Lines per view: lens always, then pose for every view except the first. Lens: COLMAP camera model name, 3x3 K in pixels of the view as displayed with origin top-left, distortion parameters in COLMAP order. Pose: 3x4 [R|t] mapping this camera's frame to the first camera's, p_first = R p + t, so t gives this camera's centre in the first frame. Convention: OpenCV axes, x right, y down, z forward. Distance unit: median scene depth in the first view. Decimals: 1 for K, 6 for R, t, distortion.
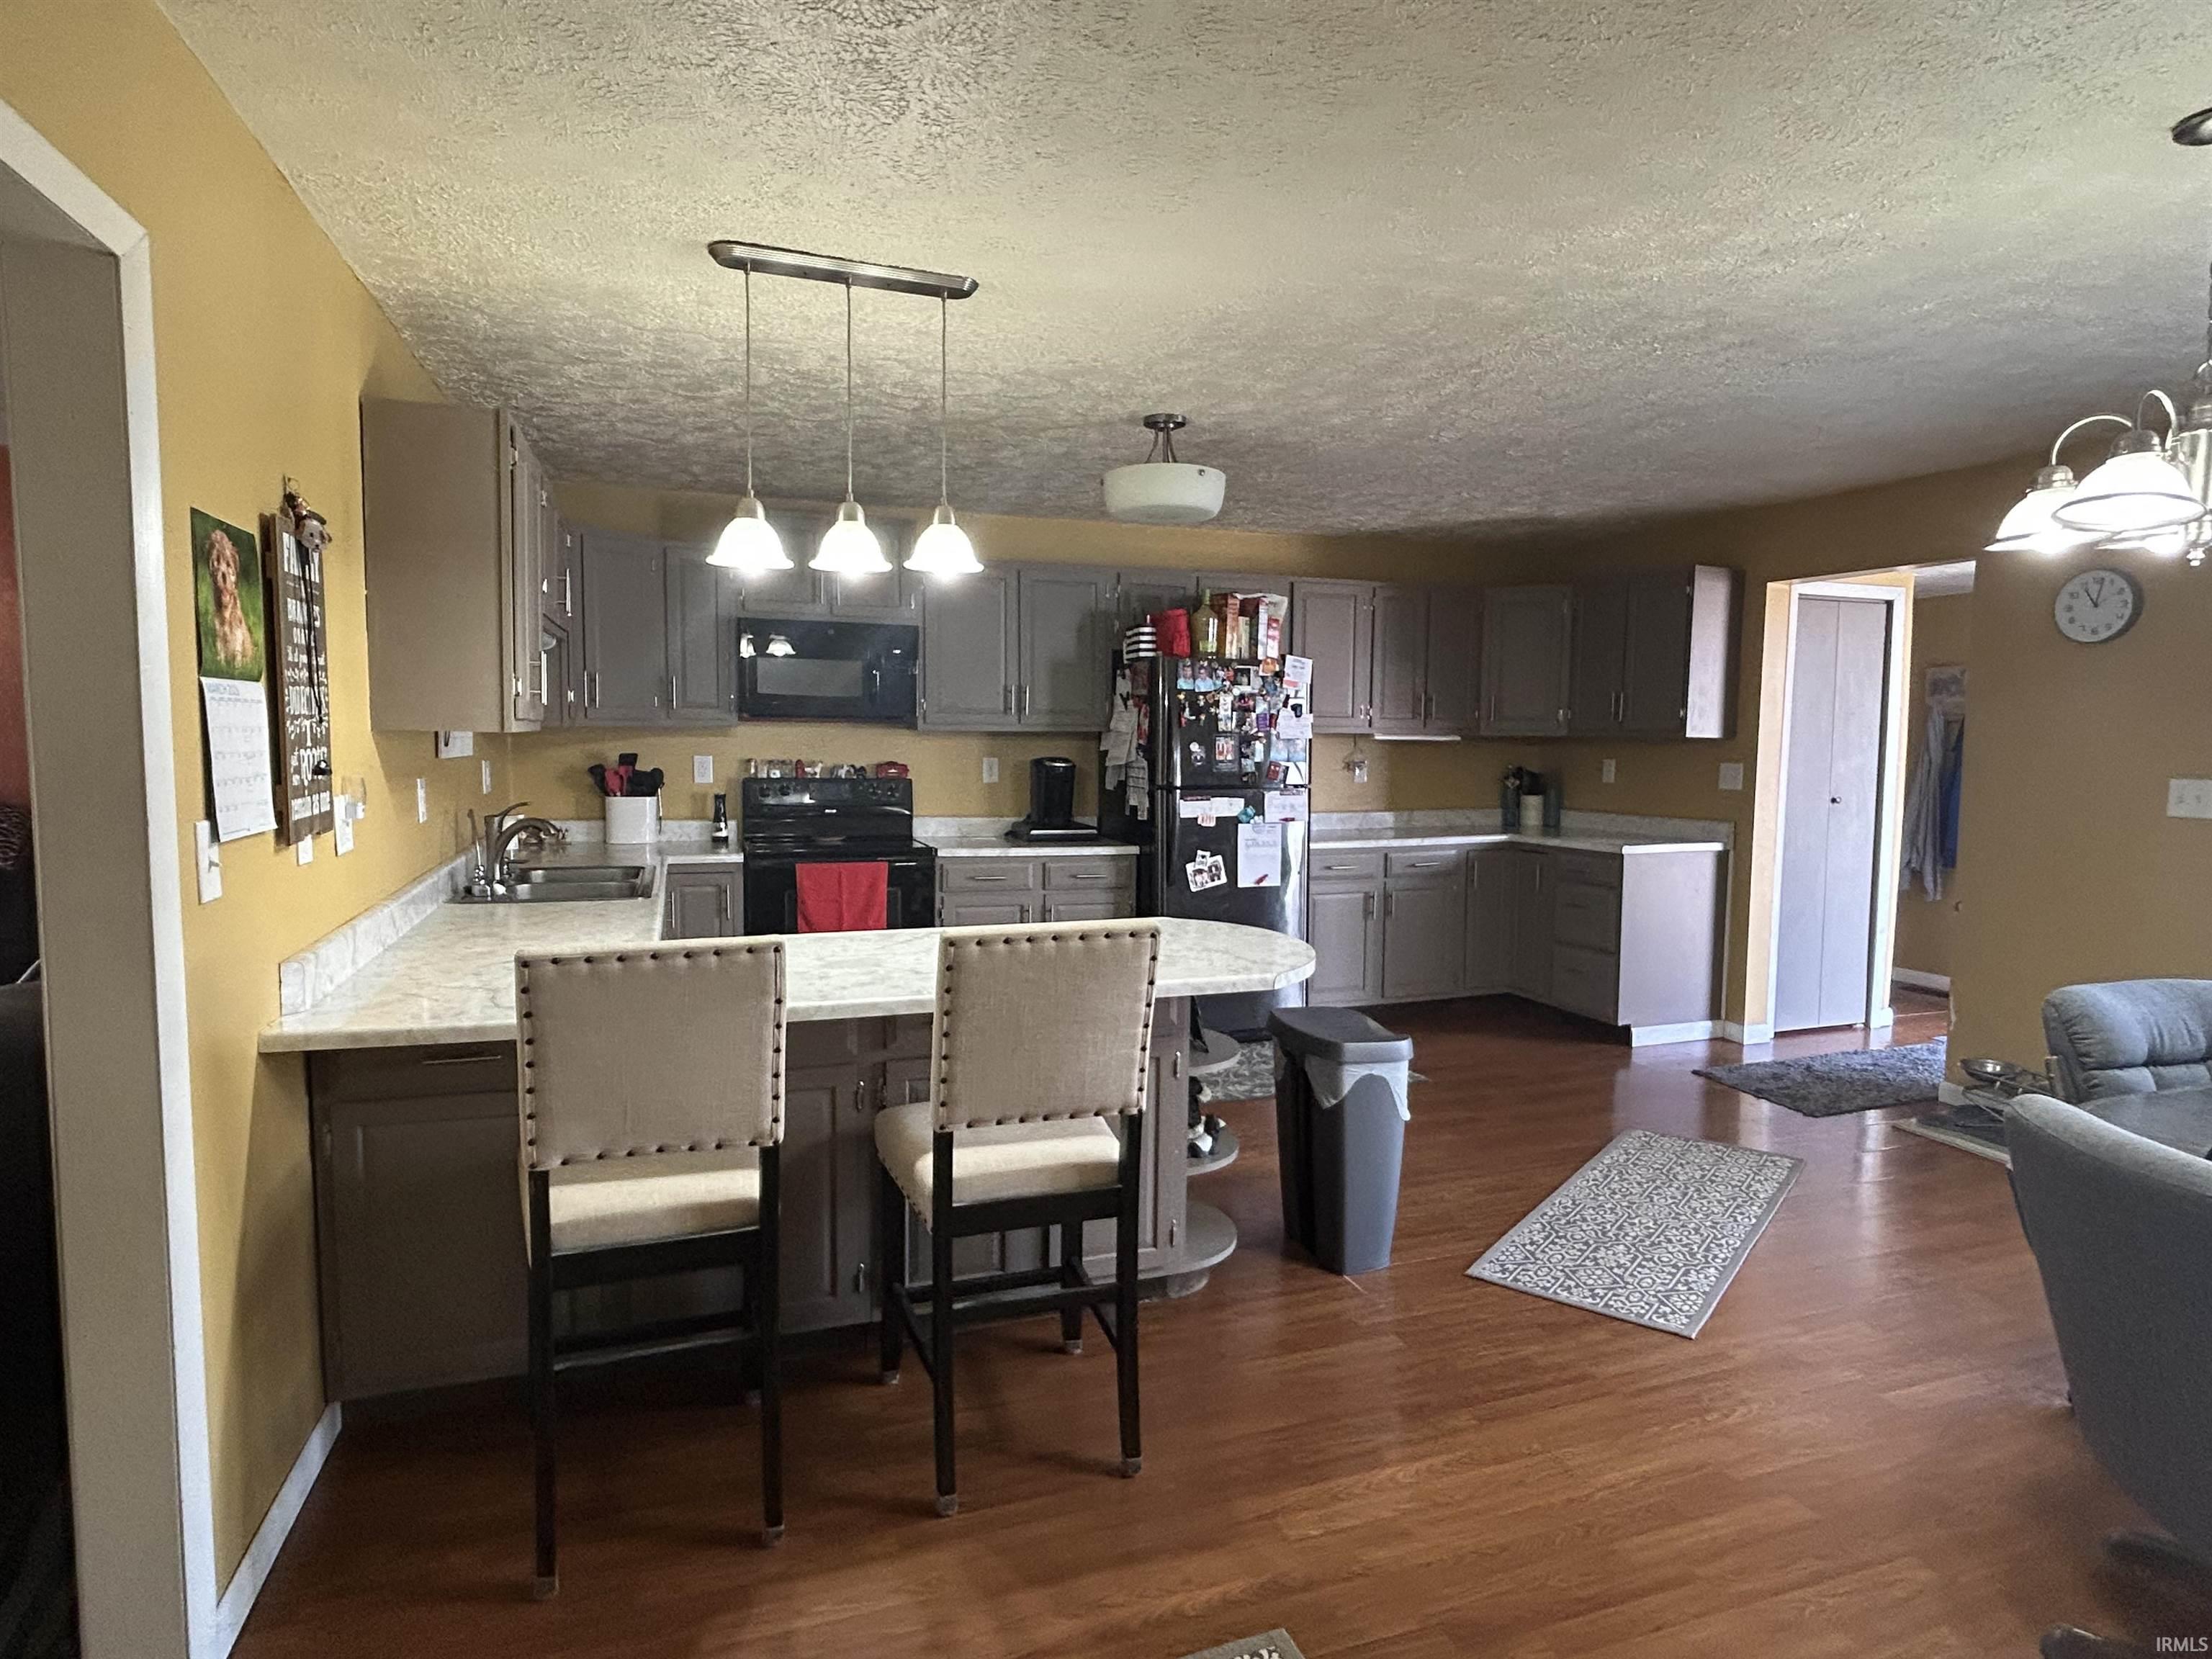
lens RADIAL K [[1182.9, 0, 1103.4], [0, 1182.9, 829.0], [0, 0, 1]] dist [-0.025477, 0.001141]
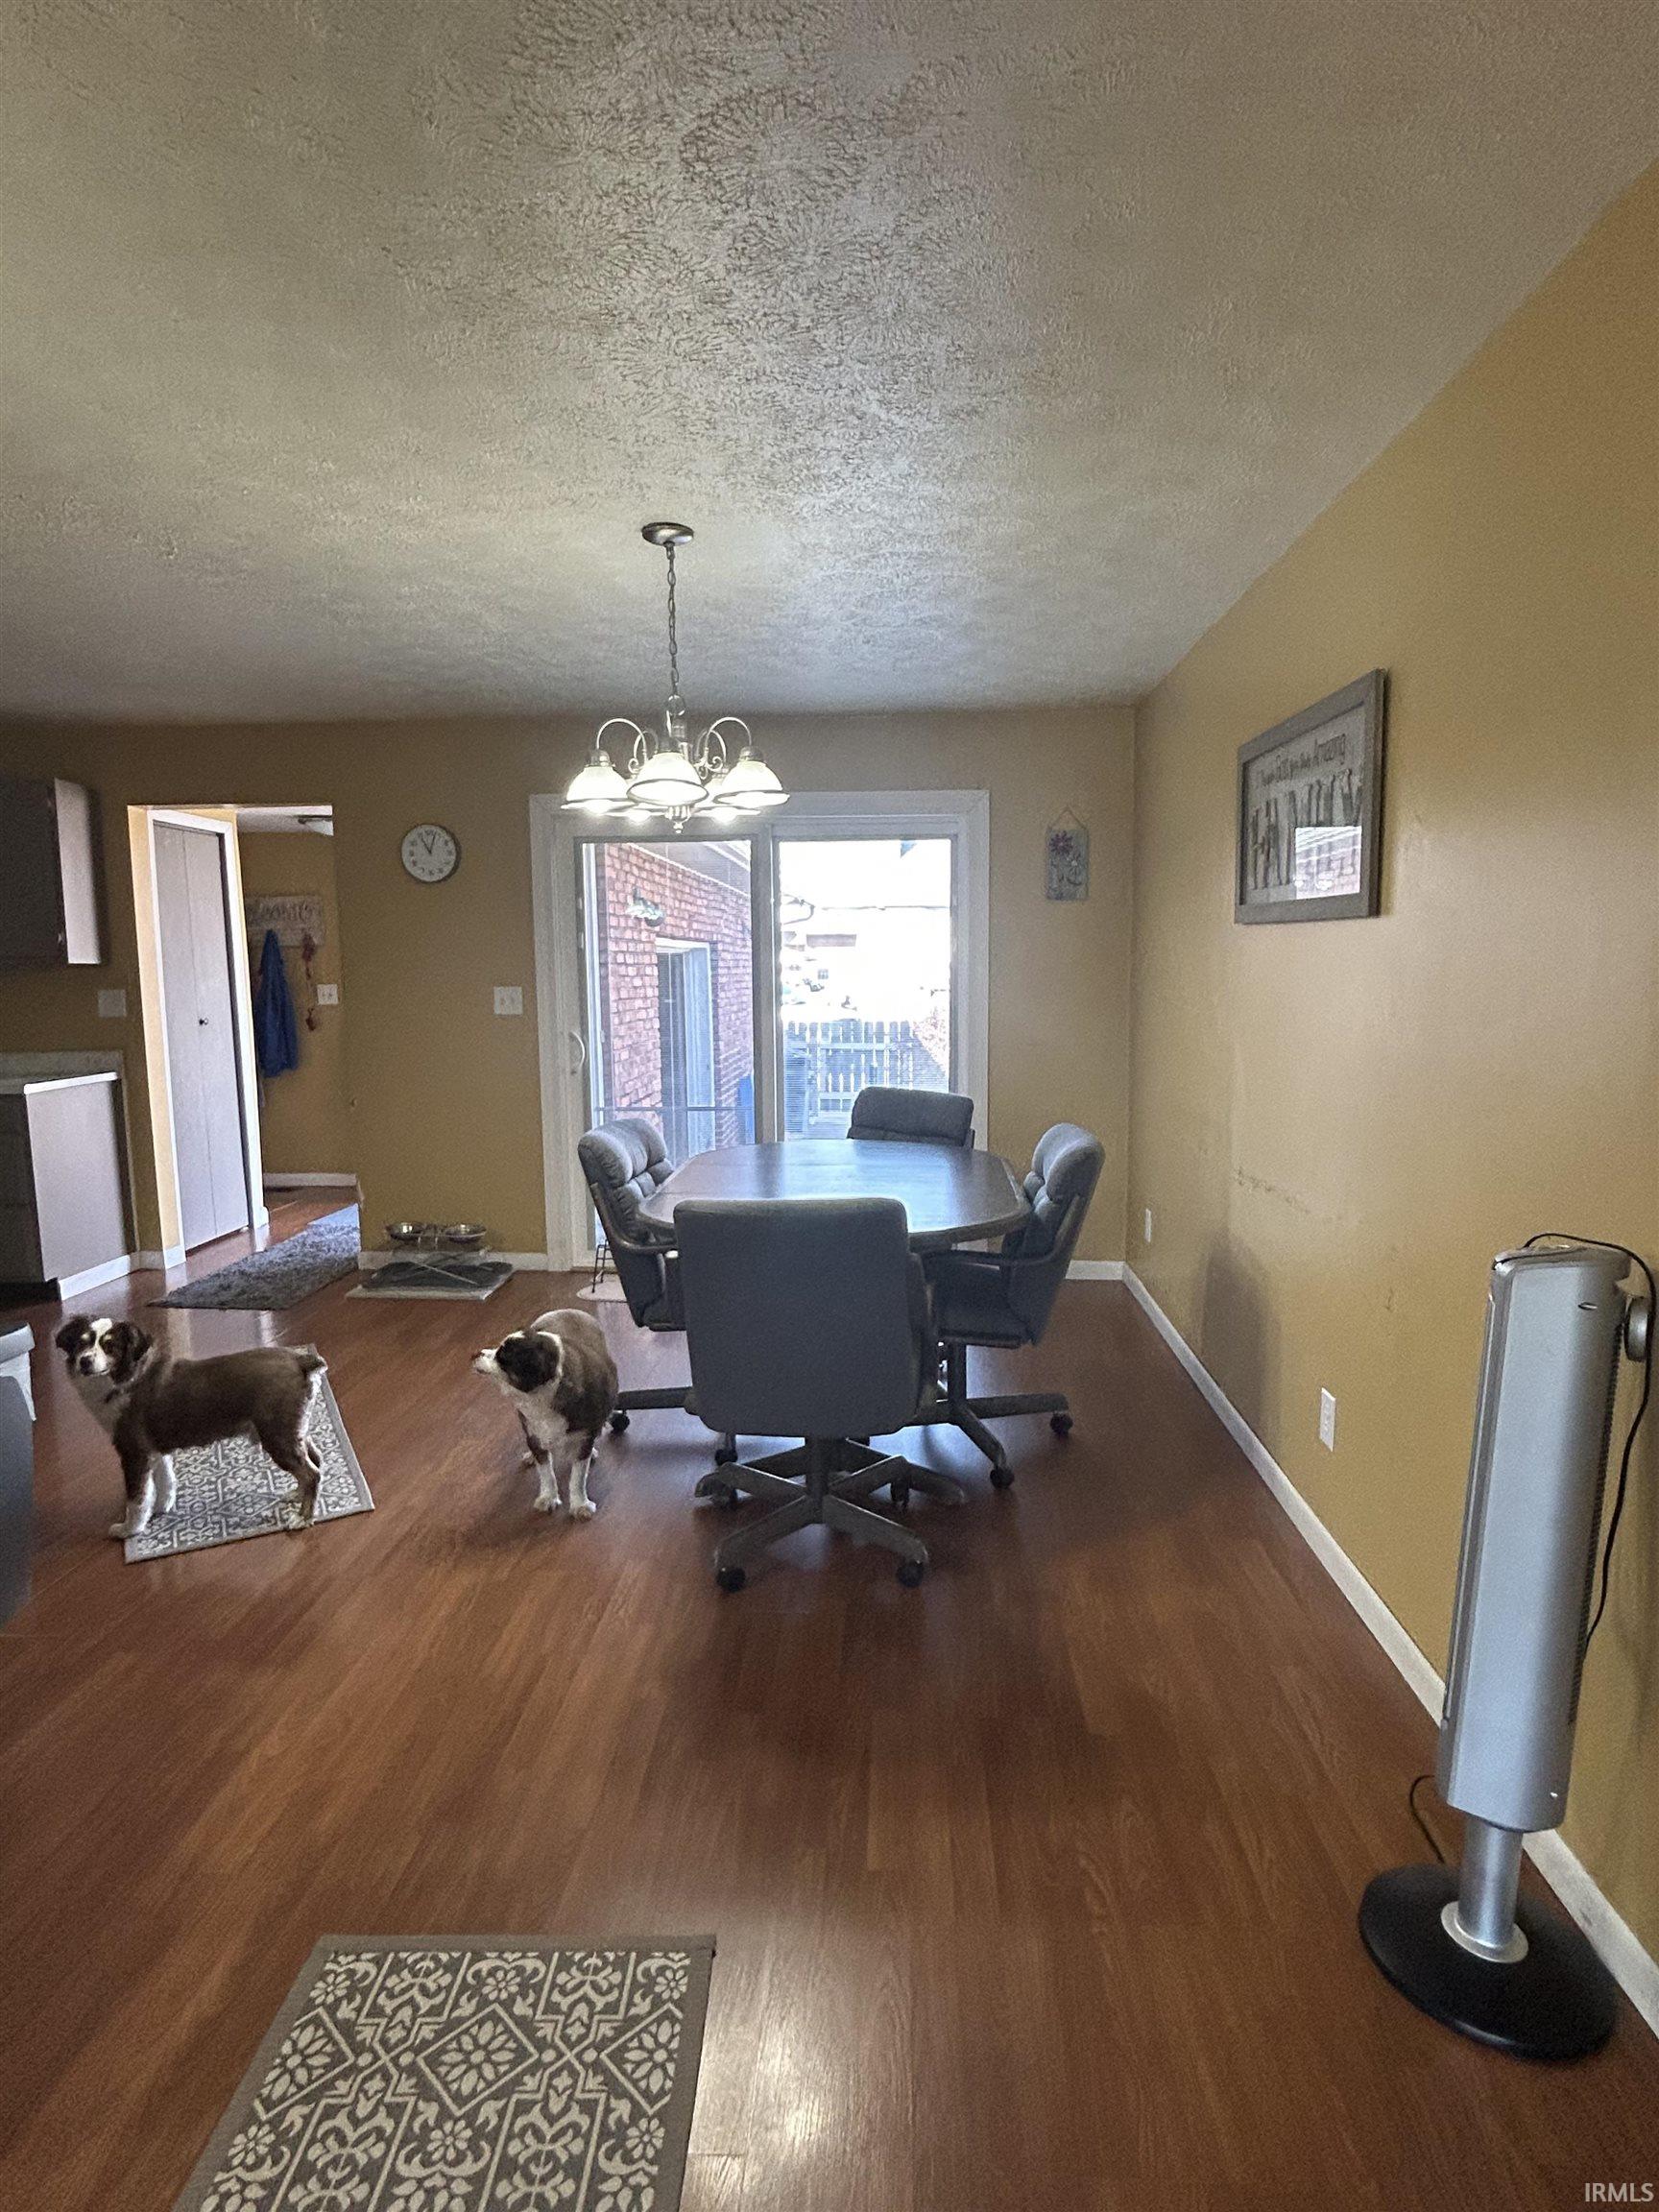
lens RADIAL K [[1182.9, 0, 829.0], [0, 1182.9, 1109.3], [0, 0, 1]] dist [-0.025477, 0.001141]
pose [[0.370055, -0.122441, 0.920906, -0.154326], [0.084868, 0.991587, 0.097735, -0.002380], [-0.925125, 0.041988, 0.377333, 0.090940]]
